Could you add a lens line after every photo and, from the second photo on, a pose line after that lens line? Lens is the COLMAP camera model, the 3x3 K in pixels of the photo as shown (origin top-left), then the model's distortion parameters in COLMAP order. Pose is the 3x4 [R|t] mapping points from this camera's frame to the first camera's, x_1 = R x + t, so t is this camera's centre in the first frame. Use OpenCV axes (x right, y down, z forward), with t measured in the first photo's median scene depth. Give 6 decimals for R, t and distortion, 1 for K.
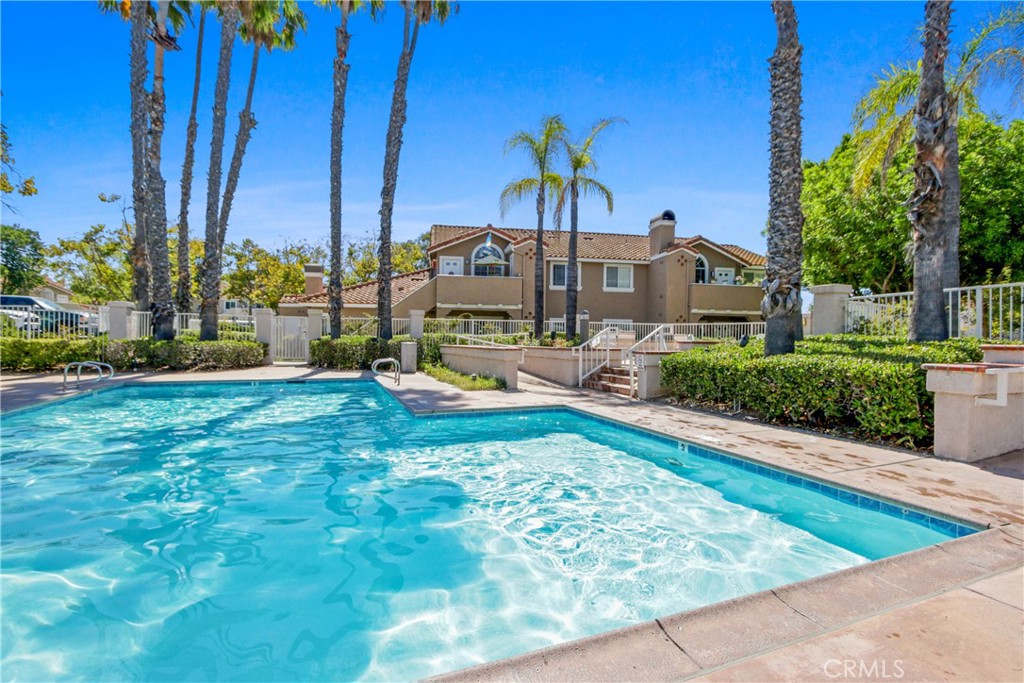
lens RADIAL K [[480.2, 0, 512.0], [0, 480.2, 341.5], [0, 0, 1]] dist [-0.015796, -0.000136]
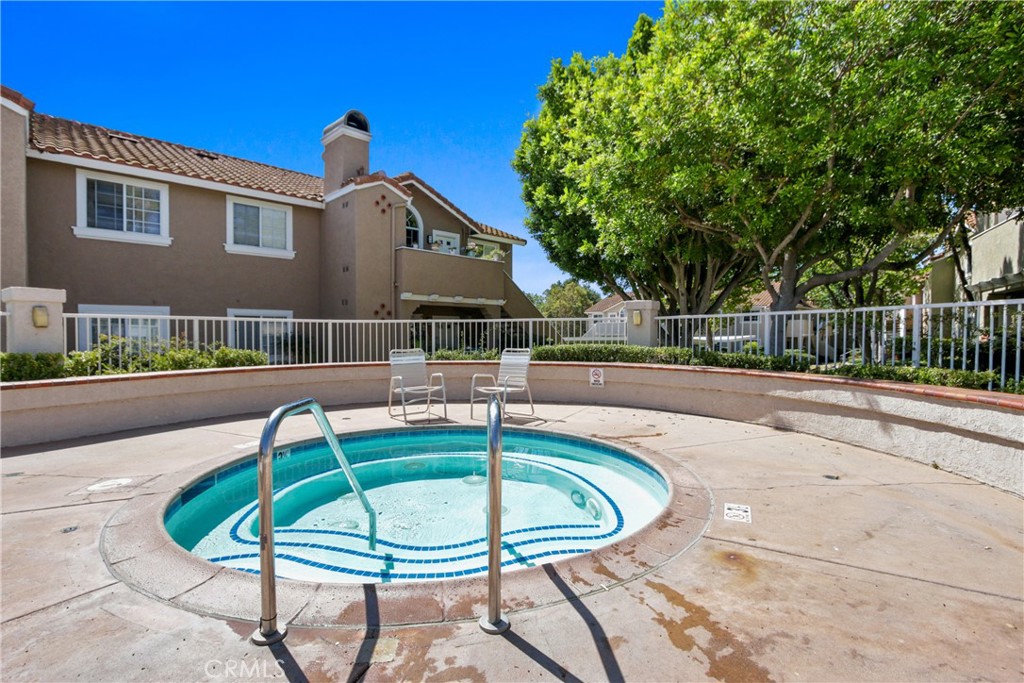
lens RADIAL K [[480.2, 0, 512.0], [0, 480.2, 341.5], [0, 0, 1]] dist [-0.015796, -0.000136]
pose [[0.808398, -0.018165, 0.588356, 0.143022], [0.018196, 0.999817, 0.005867, -0.011297], [-0.588355, 0.005963, 0.808581, 0.452581]]
